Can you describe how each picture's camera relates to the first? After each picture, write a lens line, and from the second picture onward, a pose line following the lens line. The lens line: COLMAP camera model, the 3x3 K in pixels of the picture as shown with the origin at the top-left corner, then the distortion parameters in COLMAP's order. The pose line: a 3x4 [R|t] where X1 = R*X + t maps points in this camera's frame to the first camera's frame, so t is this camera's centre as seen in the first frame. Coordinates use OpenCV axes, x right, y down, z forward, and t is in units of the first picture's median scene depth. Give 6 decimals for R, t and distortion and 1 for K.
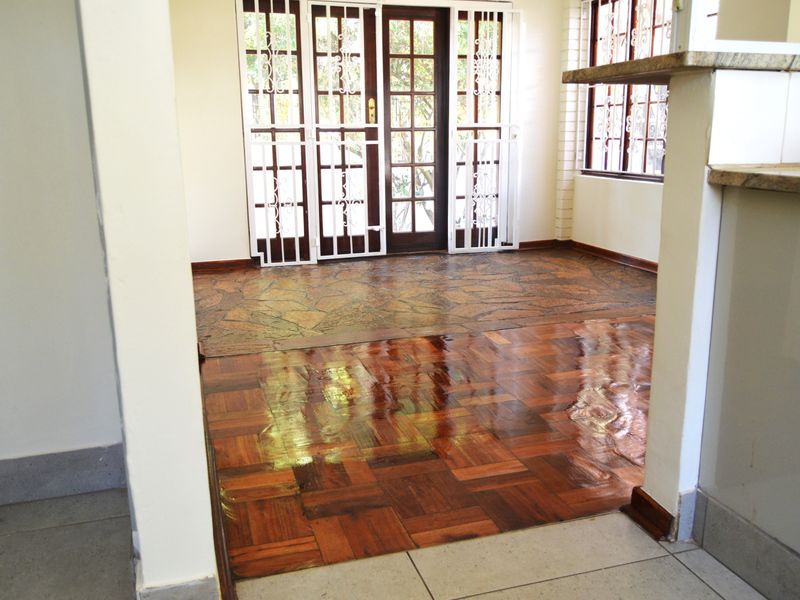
lens RADIAL K [[709.3, 0, 406.1], [0, 709.3, 299.3], [0, 0, 1]] dist [-0.016044, 0.007658]
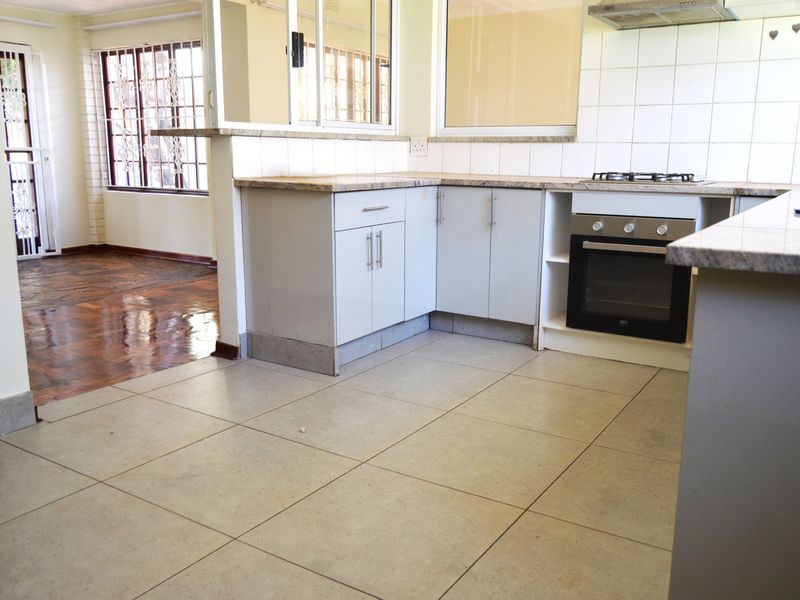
lens RADIAL K [[709.3, 0, 406.1], [0, 709.3, 299.3], [0, 0, 1]] dist [-0.016044, 0.007658]
pose [[0.766985, -0.114168, 0.631426, -0.160132], [0.130678, 0.991213, 0.020489, 0.056777], [-0.628217, 0.066799, 0.775165, -0.275701]]
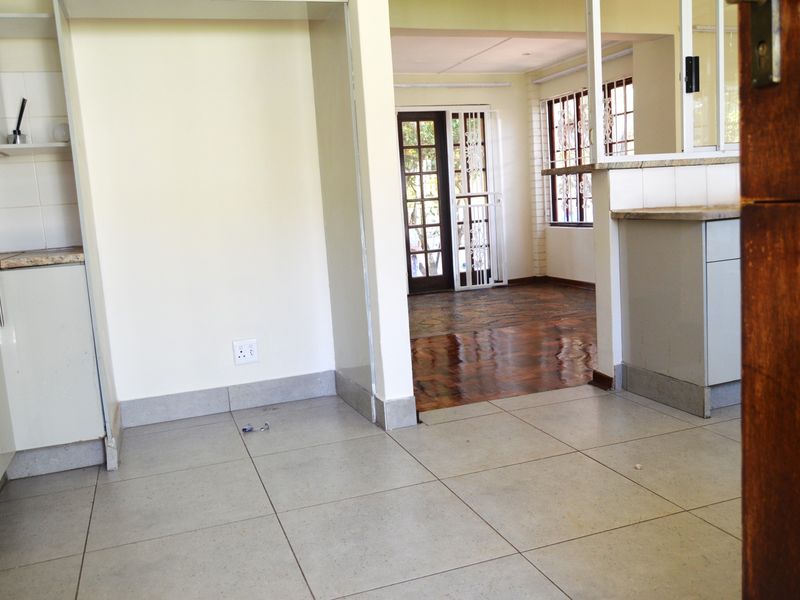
lens RADIAL K [[709.3, 0, 406.1], [0, 709.3, 299.3], [0, 0, 1]] dist [-0.016044, 0.007658]
pose [[0.997417, -0.060169, 0.039224, -0.087404], [0.063545, 0.993782, -0.091428, 0.068333], [-0.033479, 0.093685, 0.995039, -0.318795]]
